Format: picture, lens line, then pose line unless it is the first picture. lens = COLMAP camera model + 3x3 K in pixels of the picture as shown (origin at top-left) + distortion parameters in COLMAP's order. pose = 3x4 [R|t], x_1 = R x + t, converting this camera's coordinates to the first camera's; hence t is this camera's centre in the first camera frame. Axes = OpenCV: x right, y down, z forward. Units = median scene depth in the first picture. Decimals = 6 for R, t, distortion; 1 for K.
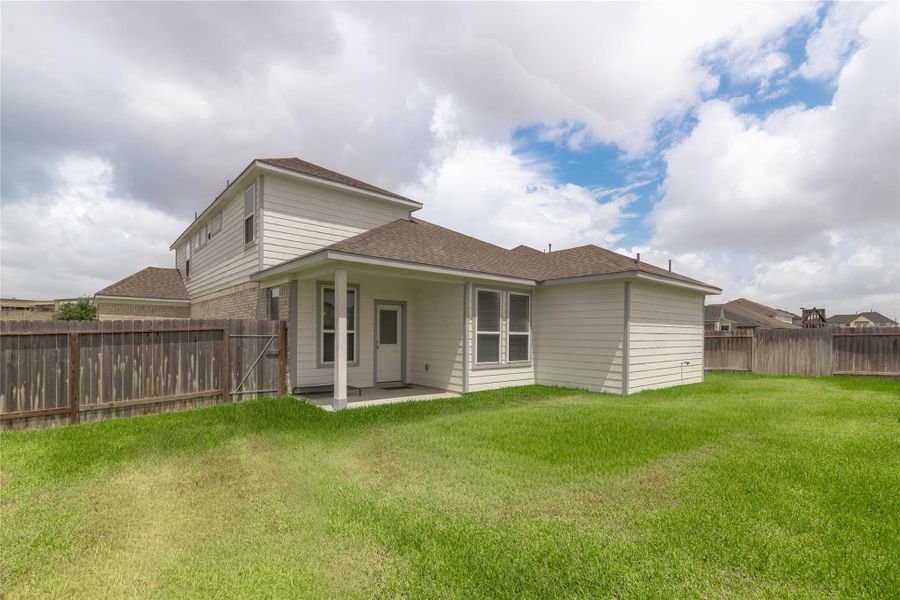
lens RADIAL K [[412.6, 0, 457.7], [0, 412.6, 335.3], [0, 0, 1]] dist [-0.002098, 0.000056]
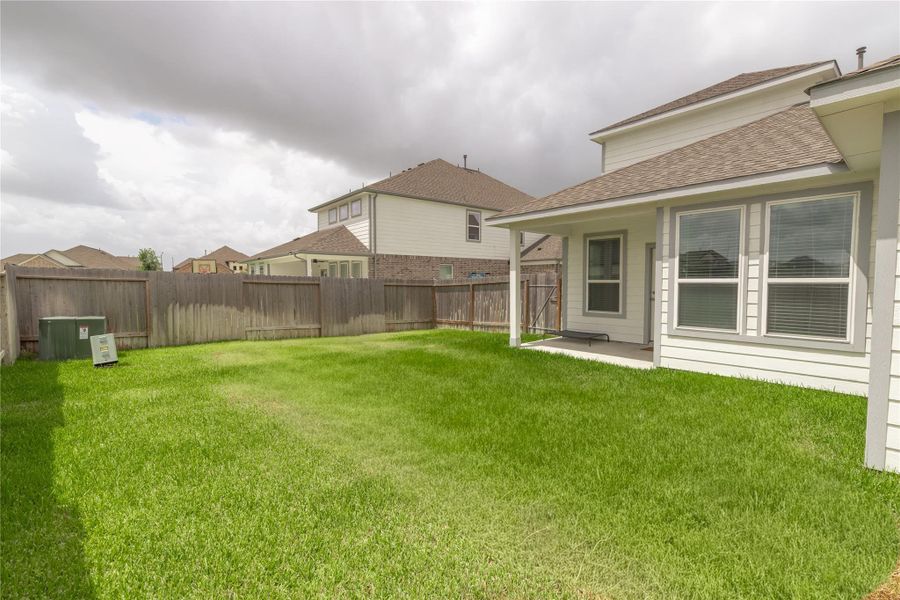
lens RADIAL K [[412.6, 0, 451.5], [0, 412.6, 301.5], [0, 0, 1]] dist [-0.002098, 0.000056]
pose [[-0.016463, 0.036586, -0.999195, 0.718220], [-0.001858, 0.999327, 0.036621, 0.003387], [0.999863, 0.002460, -0.016383, 0.652587]]
